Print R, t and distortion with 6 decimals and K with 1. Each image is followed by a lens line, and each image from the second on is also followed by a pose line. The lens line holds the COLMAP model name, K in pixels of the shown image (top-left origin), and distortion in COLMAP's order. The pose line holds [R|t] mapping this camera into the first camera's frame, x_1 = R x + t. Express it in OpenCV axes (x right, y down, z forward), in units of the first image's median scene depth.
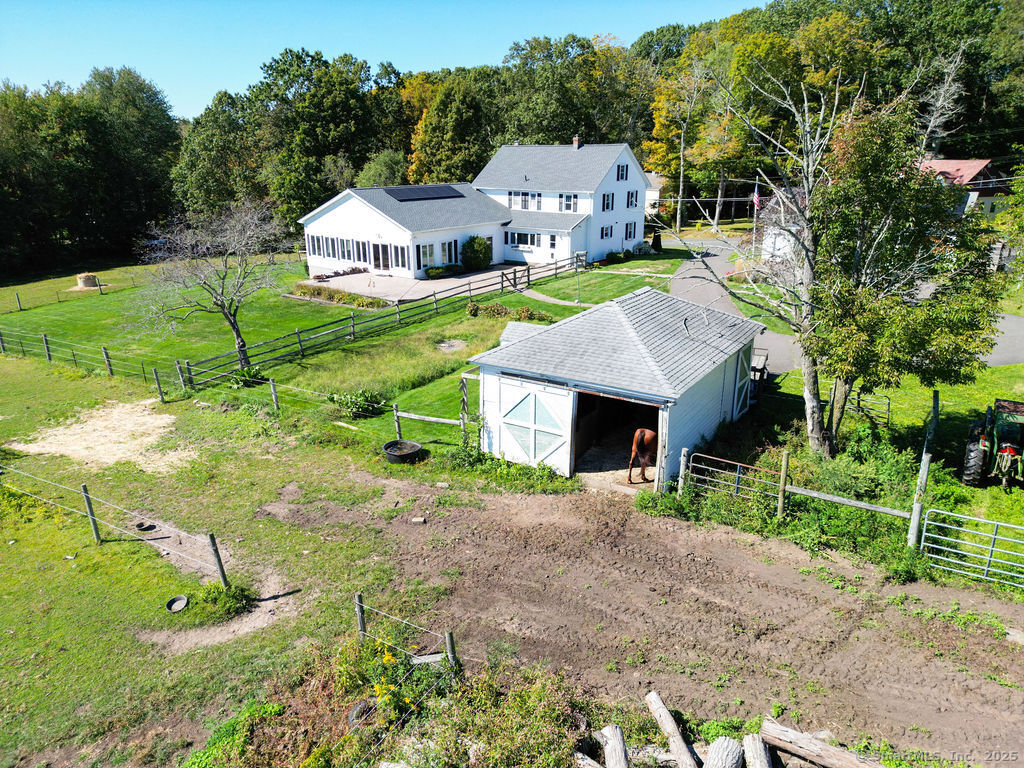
lens RADIAL K [[658.4, 0, 512.0], [0, 658.4, 384.0], [0, 0, 1]] dist [0.020071, -0.000677]
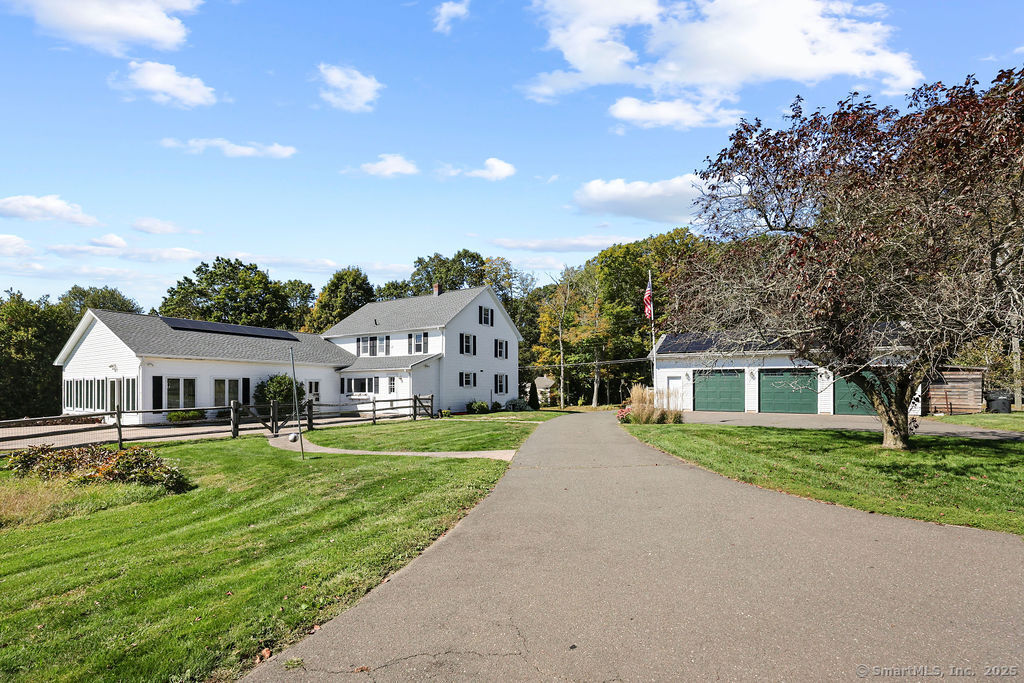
lens RADIAL K [[425.6, 0, 514.2], [0, 425.6, 398.0], [0, 0, 1]] dist [0.000799, 0.000027]
pose [[0.994402, 0.000088, 0.105663, 0.145684], [0.032625, 0.950884, -0.307823, -0.042263], [-0.100501, 0.309547, 0.945558, 0.499684]]
